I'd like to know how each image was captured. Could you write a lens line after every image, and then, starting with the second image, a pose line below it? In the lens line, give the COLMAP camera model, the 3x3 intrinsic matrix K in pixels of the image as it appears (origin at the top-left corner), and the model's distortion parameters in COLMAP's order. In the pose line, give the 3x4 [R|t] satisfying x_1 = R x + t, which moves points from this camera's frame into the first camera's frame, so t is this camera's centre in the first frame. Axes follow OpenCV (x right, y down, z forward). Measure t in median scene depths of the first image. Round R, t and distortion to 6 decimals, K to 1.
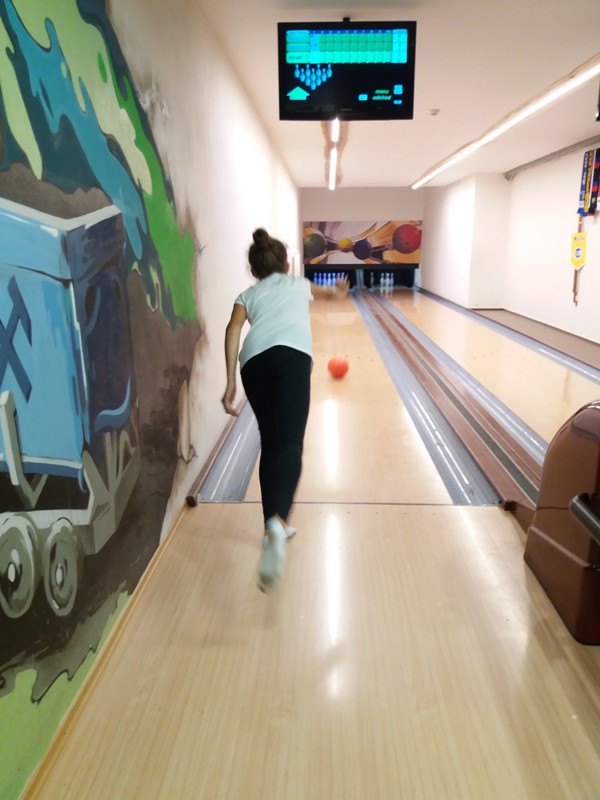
lens RADIAL K [[654.7, 0, 300.0], [0, 654.7, 400.0], [0, 0, 1]] dist [-0.050419, 0.004566]
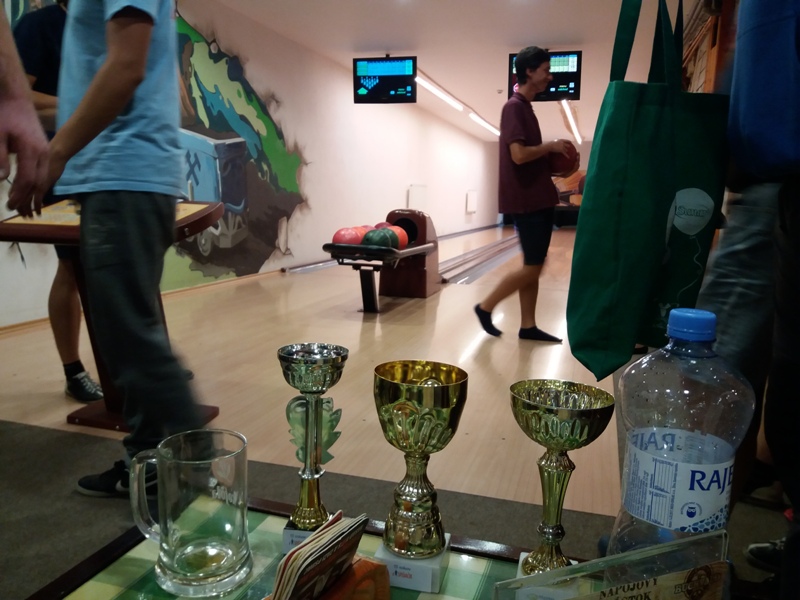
lens RADIAL K [[650.5, 0, 400.0], [0, 650.5, 300.0], [0, 0, 1]] dist [0.000681, -0.005150]
pose [[0.966314, 0.073871, -0.246537, 0.670532], [-0.093596, 0.993199, -0.069254, 0.320183], [0.239744, 0.089996, 0.966656, -0.912154]]
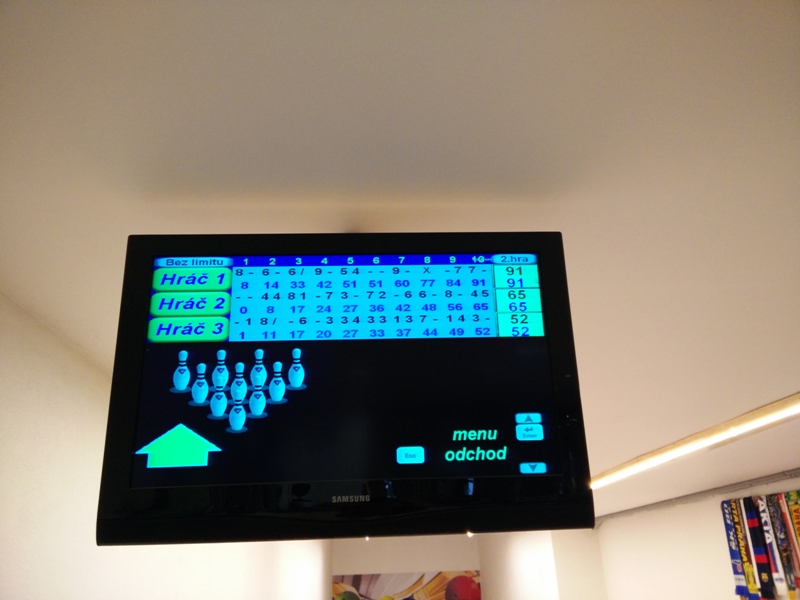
lens RADIAL K [[642.7, 0, 400.8], [0, 642.7, 273.2], [0, 0, 1]] dist [0.053781, -0.004099]
pose [[0.996006, 0.012913, 0.088346, 0.065816], [0.044626, 0.785022, -0.617858, -0.353740], [-0.077332, 0.619333, 0.781311, 0.726582]]
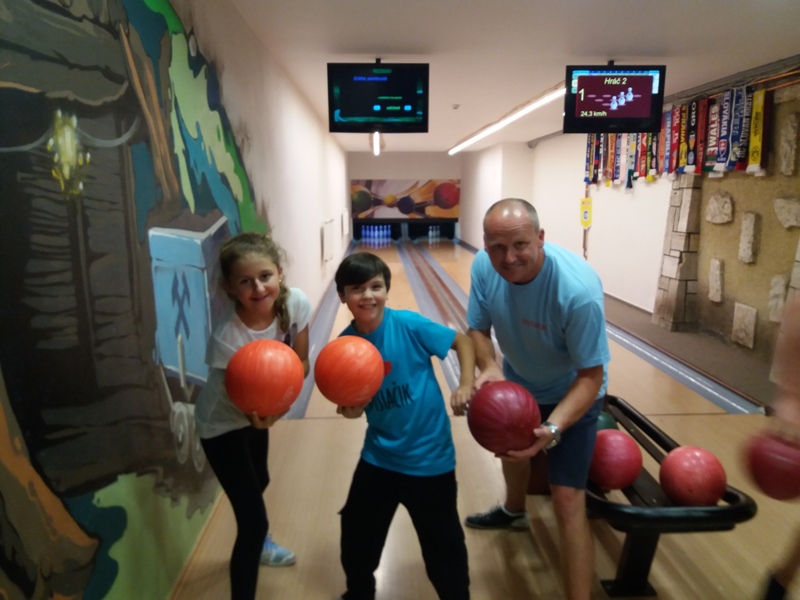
lens RADIAL K [[650.5, 0, 400.0], [0, 650.5, 300.0], [0, 0, 1]] dist [0.000681, -0.005150]
pose [[0.997026, -0.008832, 0.076558, 0.008249], [0.014267, 0.997393, -0.070735, 0.010601], [-0.075733, 0.071617, 0.994553, -0.323716]]
